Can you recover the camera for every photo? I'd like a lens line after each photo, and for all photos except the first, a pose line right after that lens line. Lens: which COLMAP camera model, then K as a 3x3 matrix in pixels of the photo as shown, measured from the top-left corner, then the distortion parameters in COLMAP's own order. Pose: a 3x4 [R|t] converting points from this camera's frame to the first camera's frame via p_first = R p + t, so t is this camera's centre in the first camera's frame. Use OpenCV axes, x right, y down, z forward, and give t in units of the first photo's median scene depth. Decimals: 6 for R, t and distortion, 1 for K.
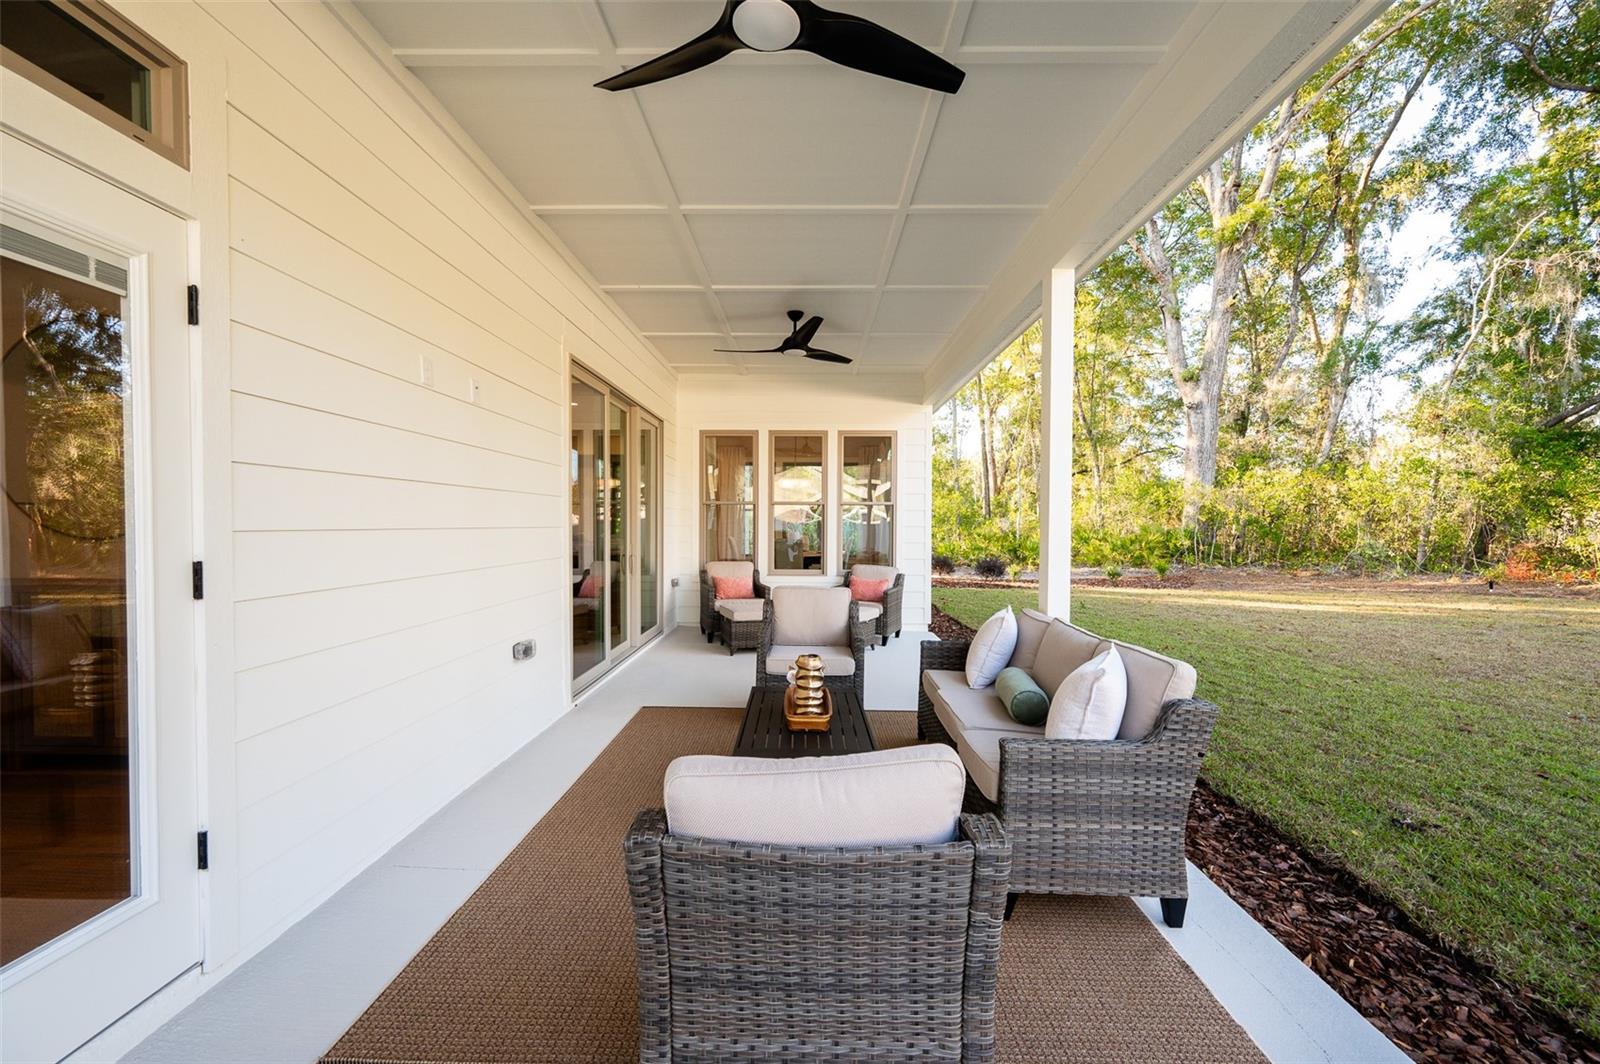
lens RADIAL K [[559.4, 0, 797.8], [0, 559.4, 532.2], [0, 0, 1]] dist [0.000713, 0.000022]
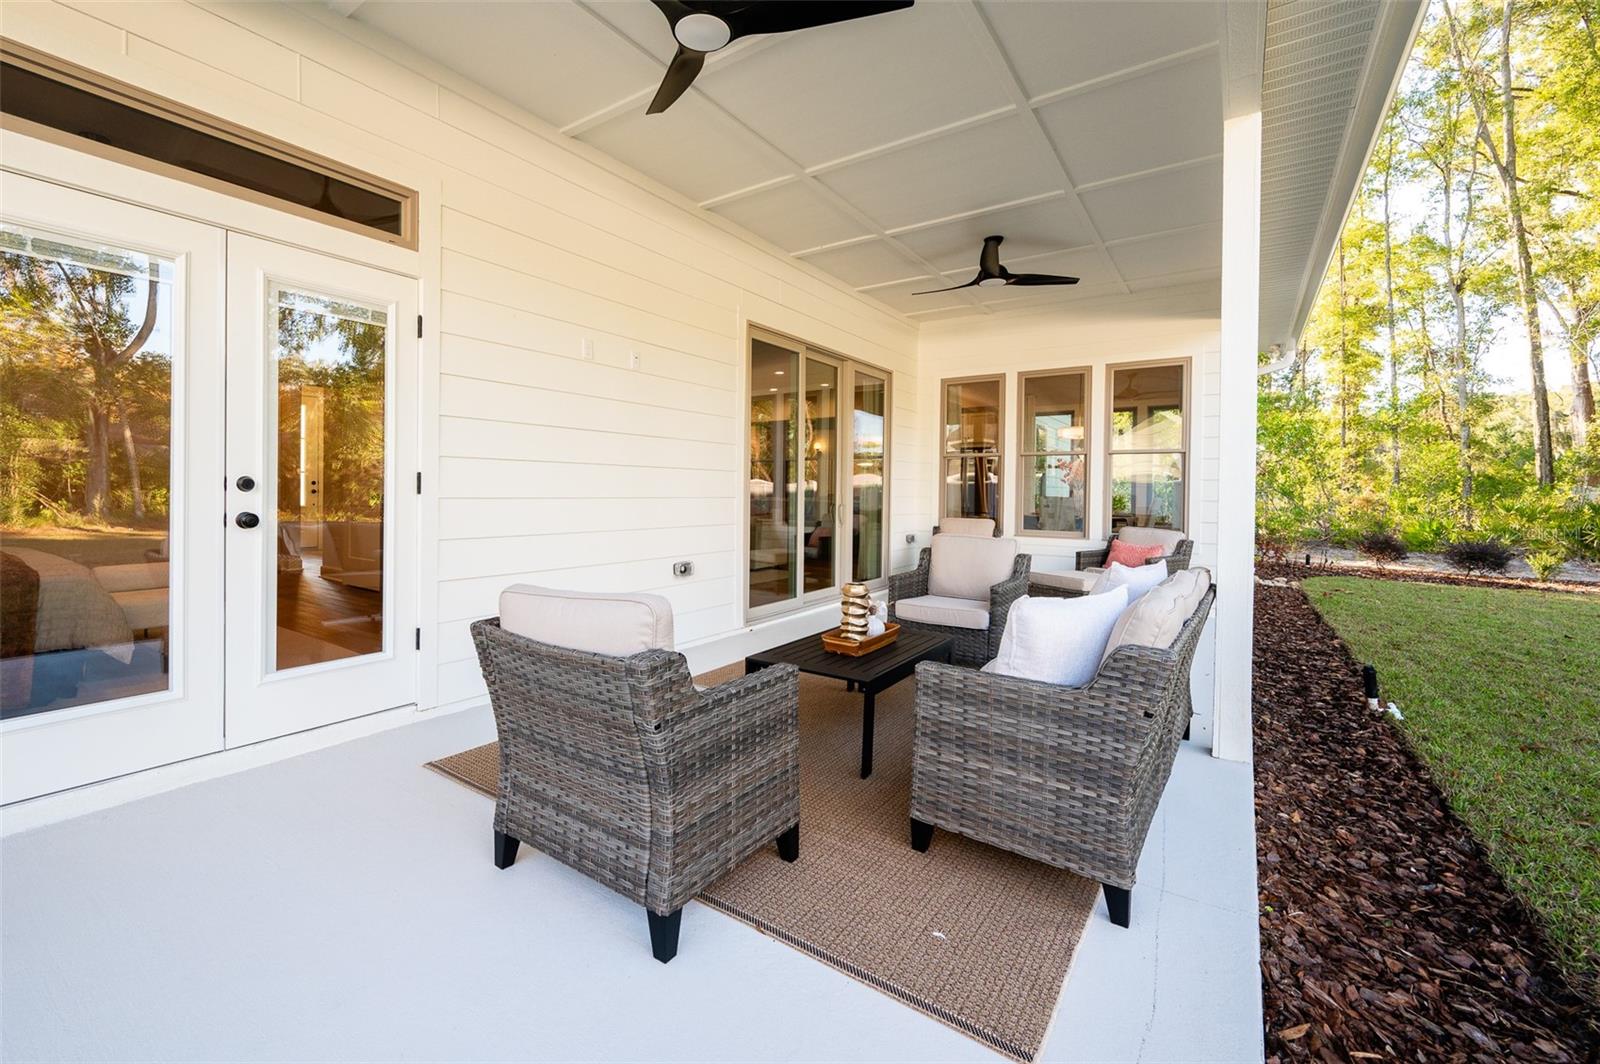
lens RADIAL K [[630.3, 0, 831.8], [0, 630.3, 495.5], [0, 0, 1]] dist [0.001576, -0.000649]
pose [[0.851943, 0.003431, -0.523623, 0.585715], [-0.011055, 0.999874, -0.011435, 0.074177], [0.523518, 0.015530, 0.851873, -0.002288]]
